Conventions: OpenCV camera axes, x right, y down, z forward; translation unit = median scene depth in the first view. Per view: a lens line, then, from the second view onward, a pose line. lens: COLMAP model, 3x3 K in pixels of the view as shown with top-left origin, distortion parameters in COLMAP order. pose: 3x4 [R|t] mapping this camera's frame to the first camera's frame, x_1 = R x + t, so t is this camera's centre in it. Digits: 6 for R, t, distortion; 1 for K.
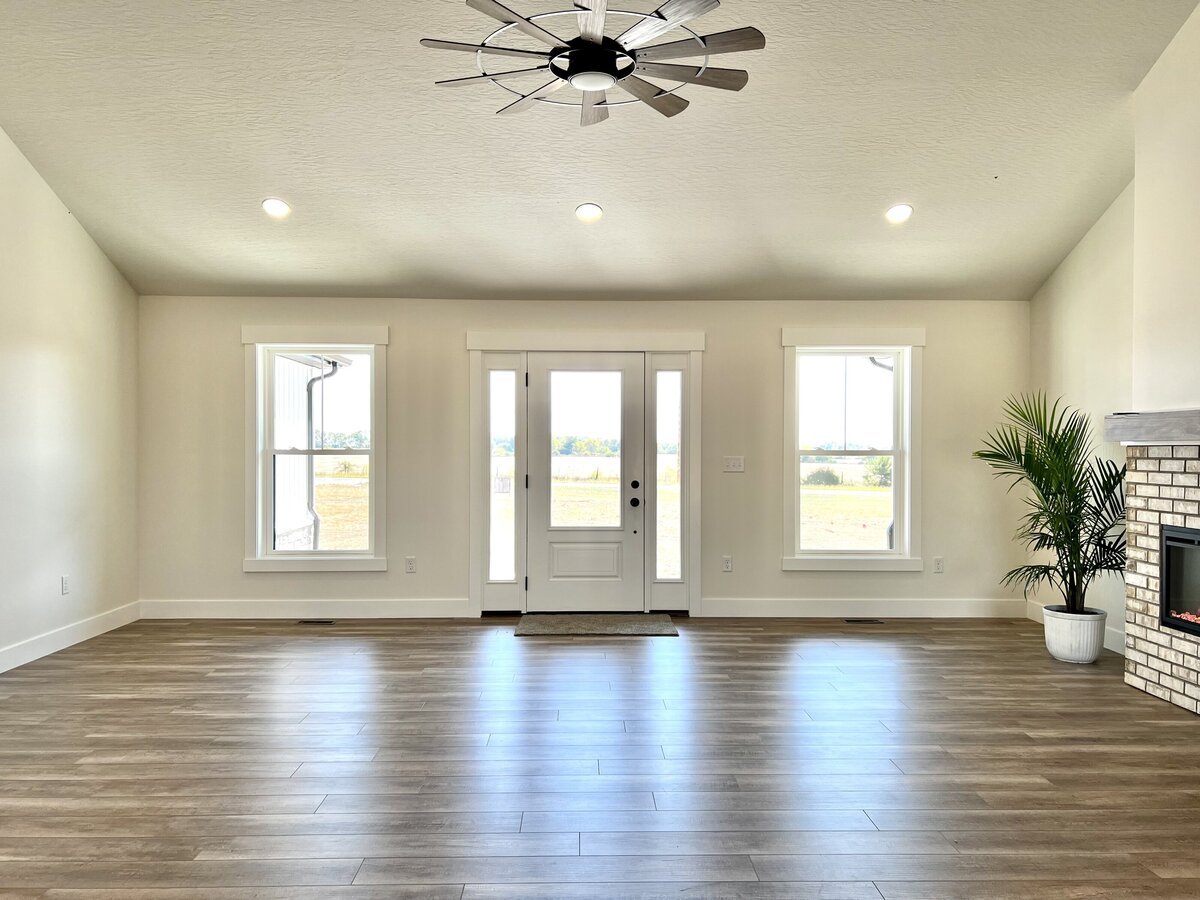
lens RADIAL K [[917.3, 0, 596.9], [0, 917.3, 468.4], [0, 0, 1]] dist [0.041117, -0.001855]
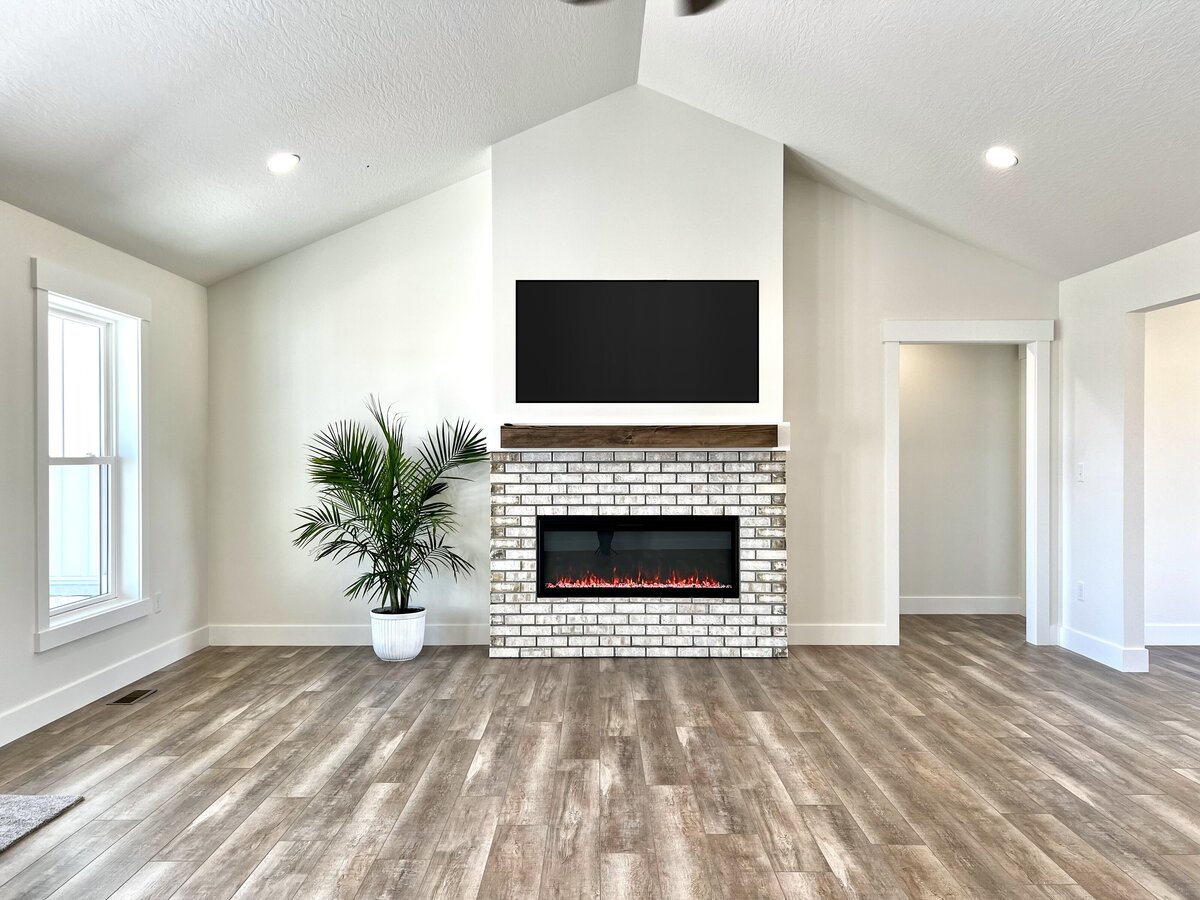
lens RADIAL K [[916.5, 0, 600.0], [0, 916.5, 450.0], [0, 0, 1]] dist [0.044381, -0.050153]
pose [[0.033627, -0.002742, 0.999431, -0.451298], [0.022627, 0.999742, 0.001981, -0.020324], [-0.999178, 0.022547, 0.033680, 0.654046]]
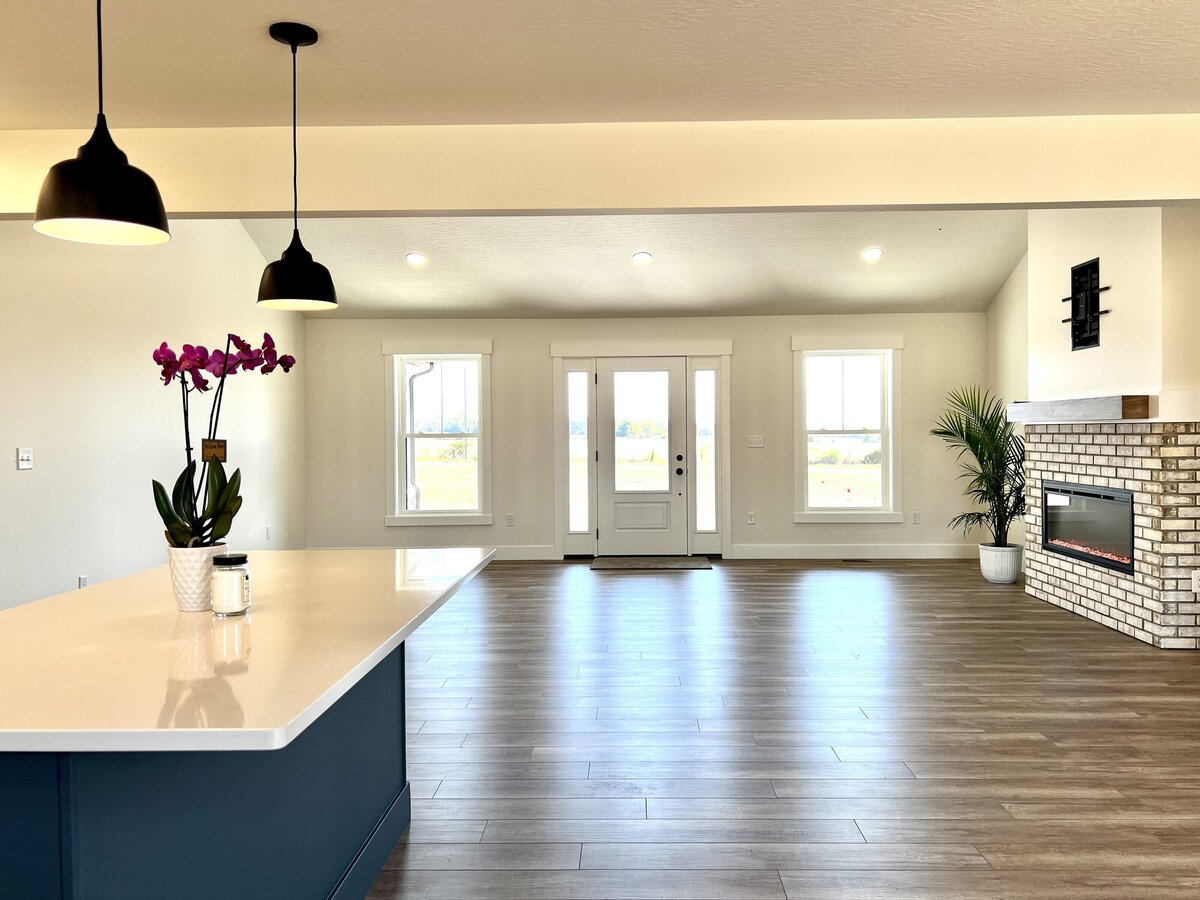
lens RADIAL K [[916.5, 0, 600.0], [0, 916.5, 450.0], [0, 0, 1]] dist [0.044381, -0.050153]
pose [[0.998302, -0.009663, -0.057452, 0.003797], [0.009640, 0.999953, -0.000686, 0.006808], [0.057456, 0.000131, 0.998348, -0.349132]]
